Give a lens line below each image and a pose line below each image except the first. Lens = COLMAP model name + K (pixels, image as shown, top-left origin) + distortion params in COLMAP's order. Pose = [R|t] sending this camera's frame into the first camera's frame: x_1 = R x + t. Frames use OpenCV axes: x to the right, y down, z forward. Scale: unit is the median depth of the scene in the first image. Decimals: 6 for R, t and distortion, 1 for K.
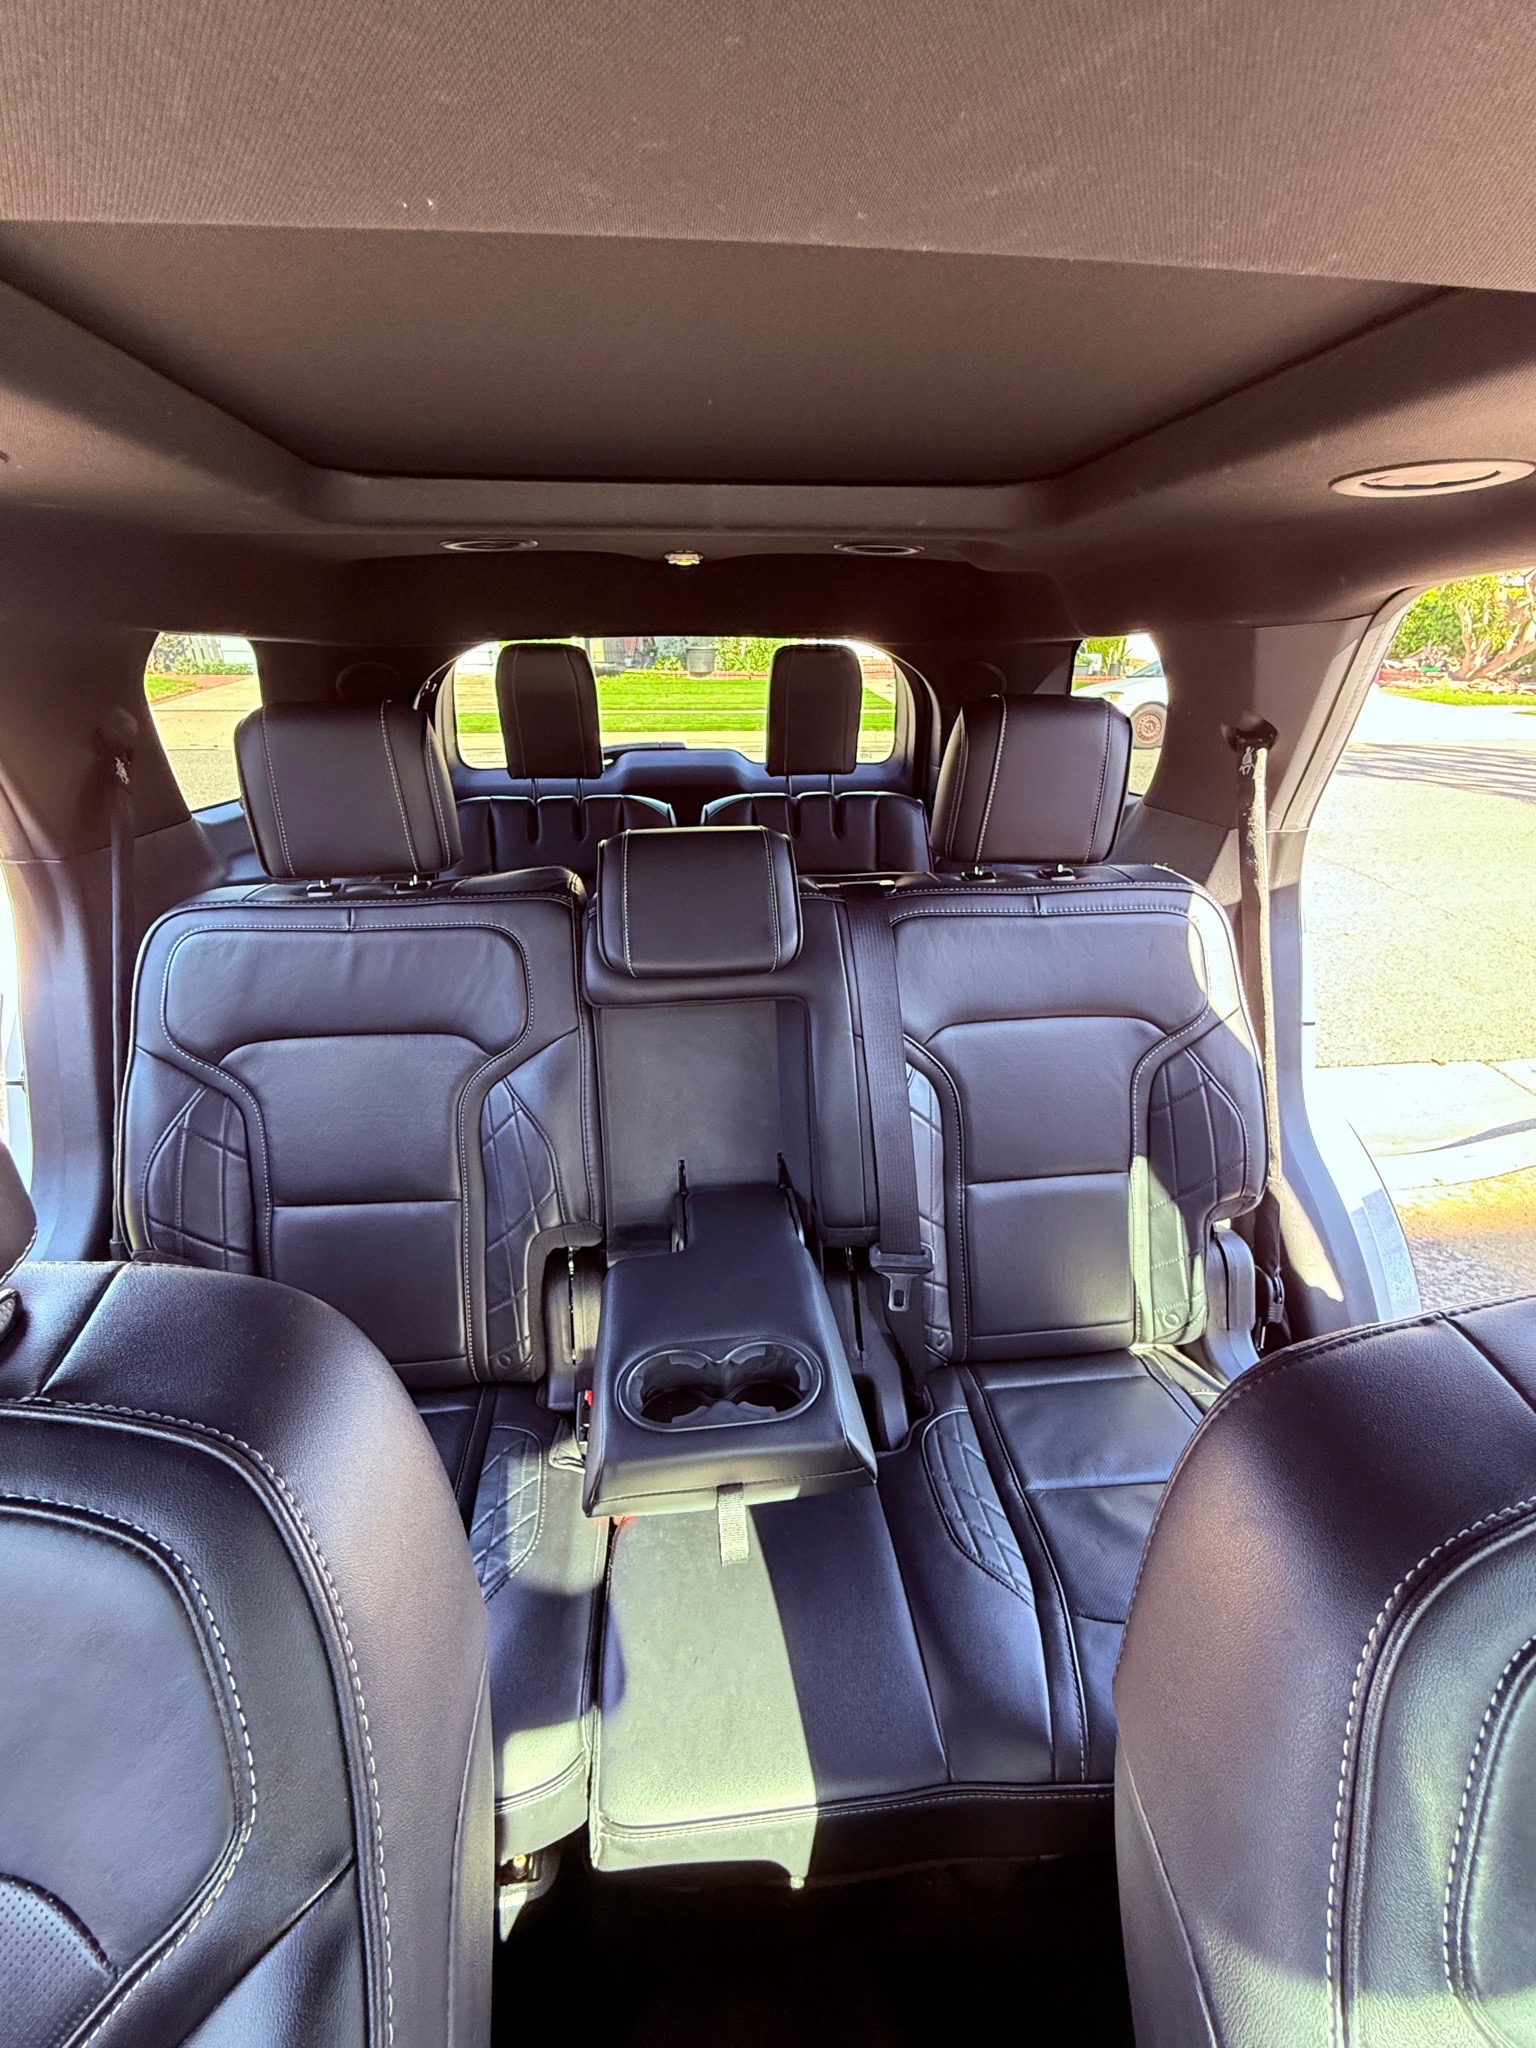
lens RADIAL K [[896.3, 0, 769.7], [0, 896.3, 1014.2], [0, 0, 1]] dist [-0.003673, 0.000718]
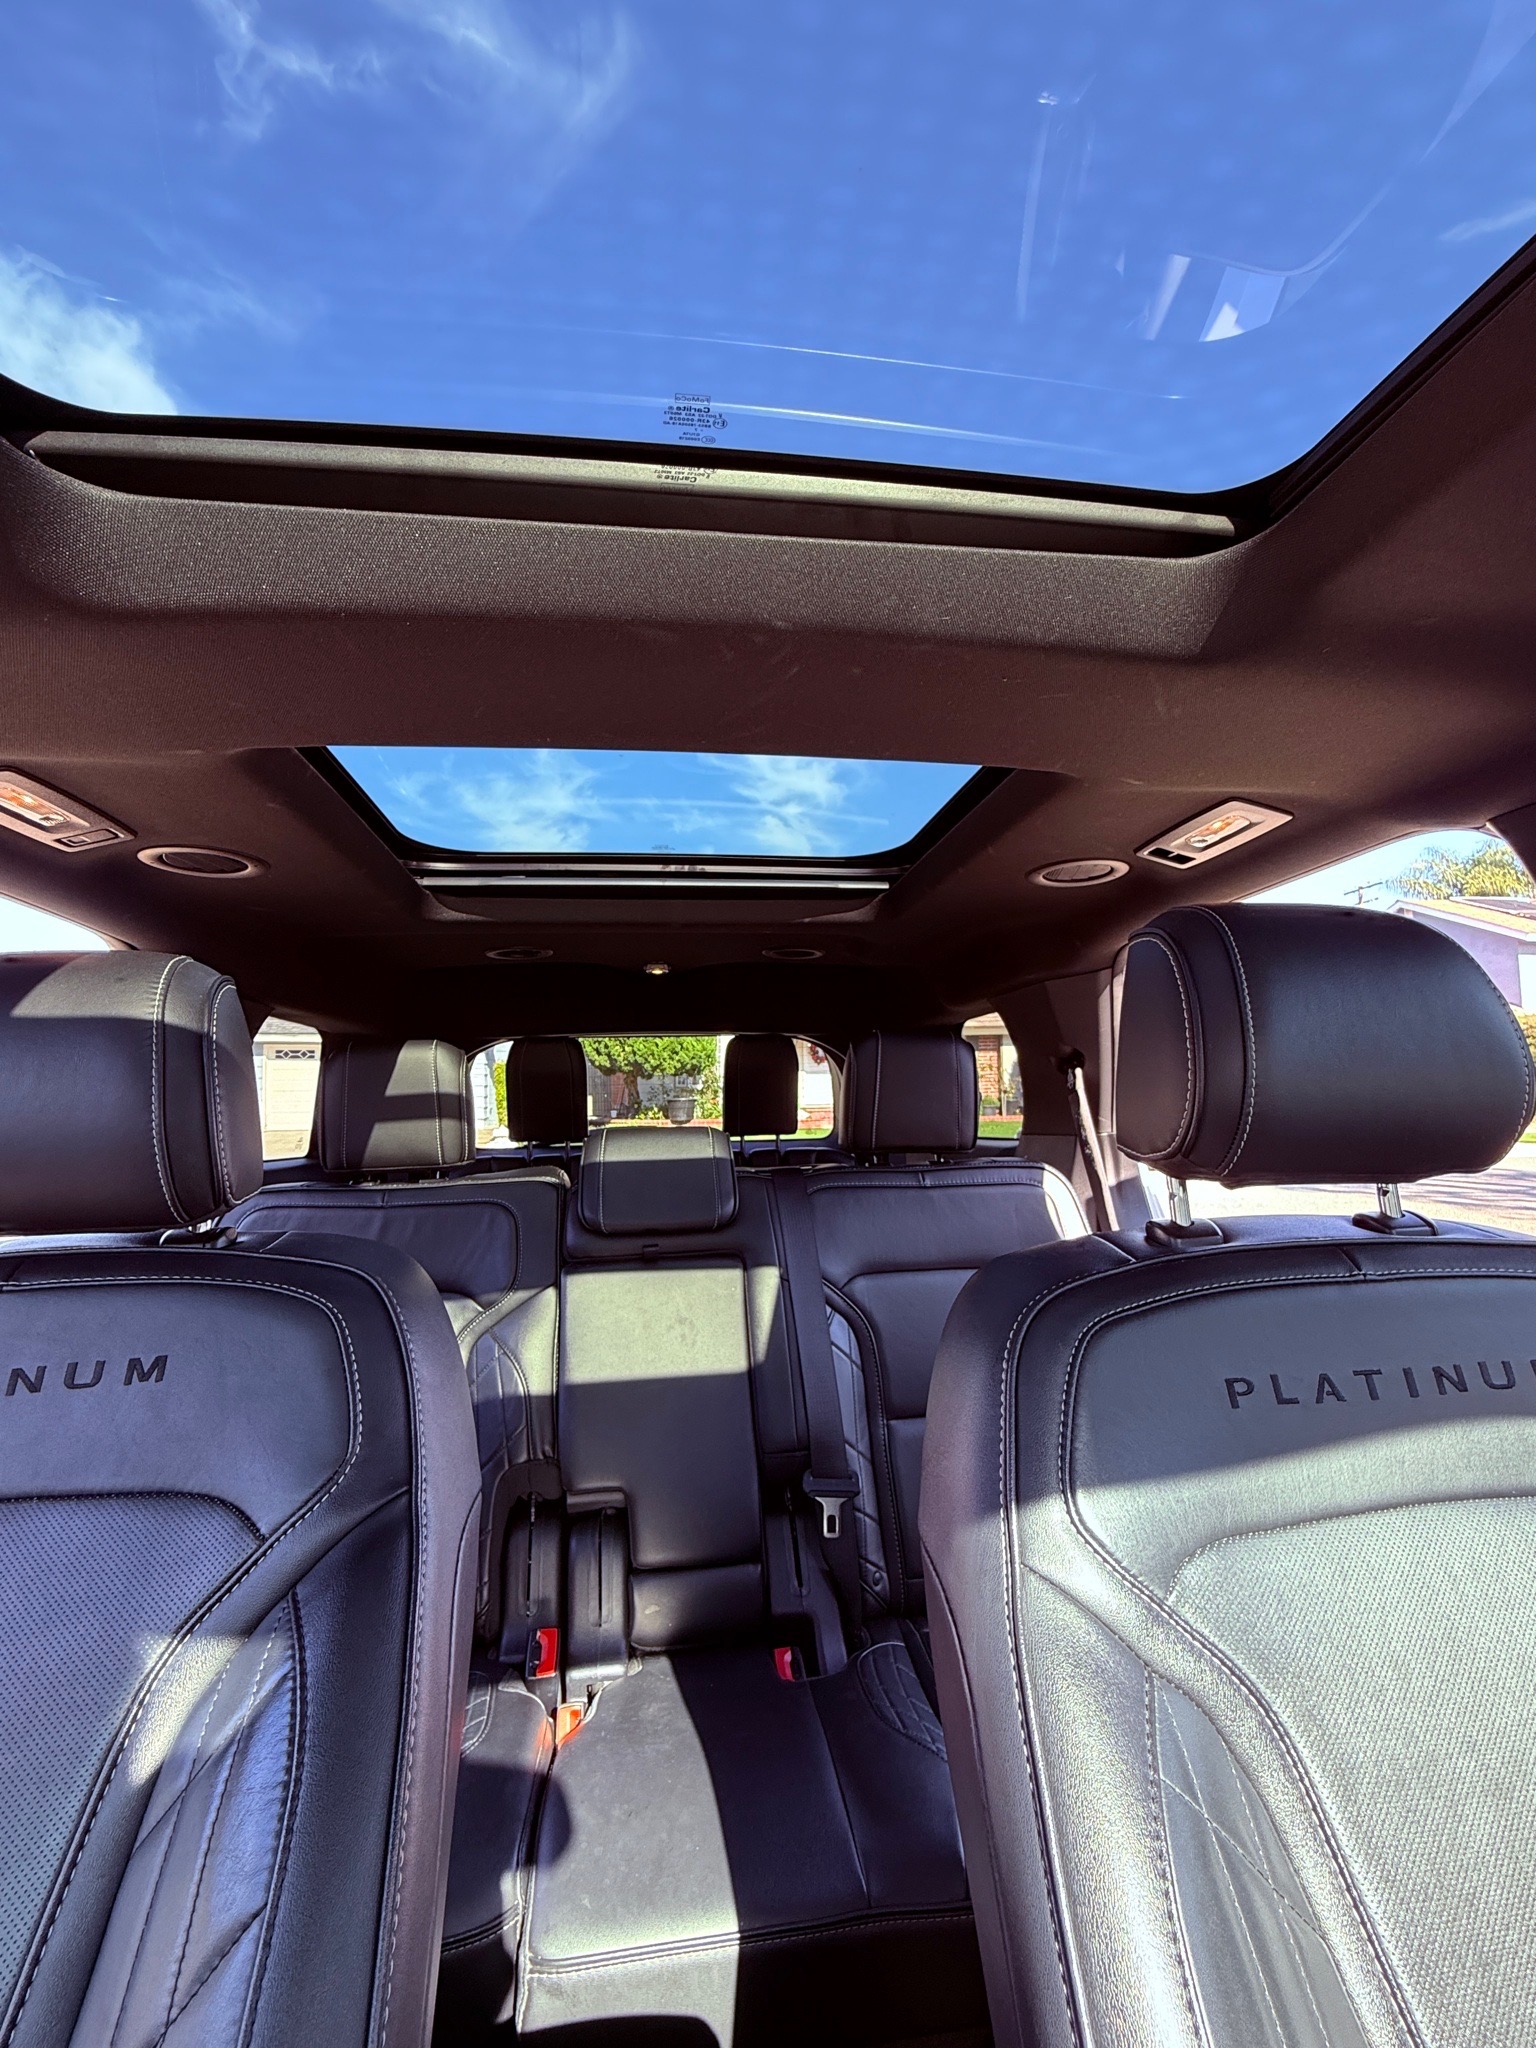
lens RADIAL K [[896.3, 0, 765.6], [0, 896.3, 1030.2], [0, 0, 1]] dist [-0.003673, 0.000718]
pose [[0.999533, -0.020270, 0.022871, 0.049574], [0.028372, 0.893597, -0.447973, 0.260935], [-0.011357, 0.448412, 0.893755, -0.248129]]
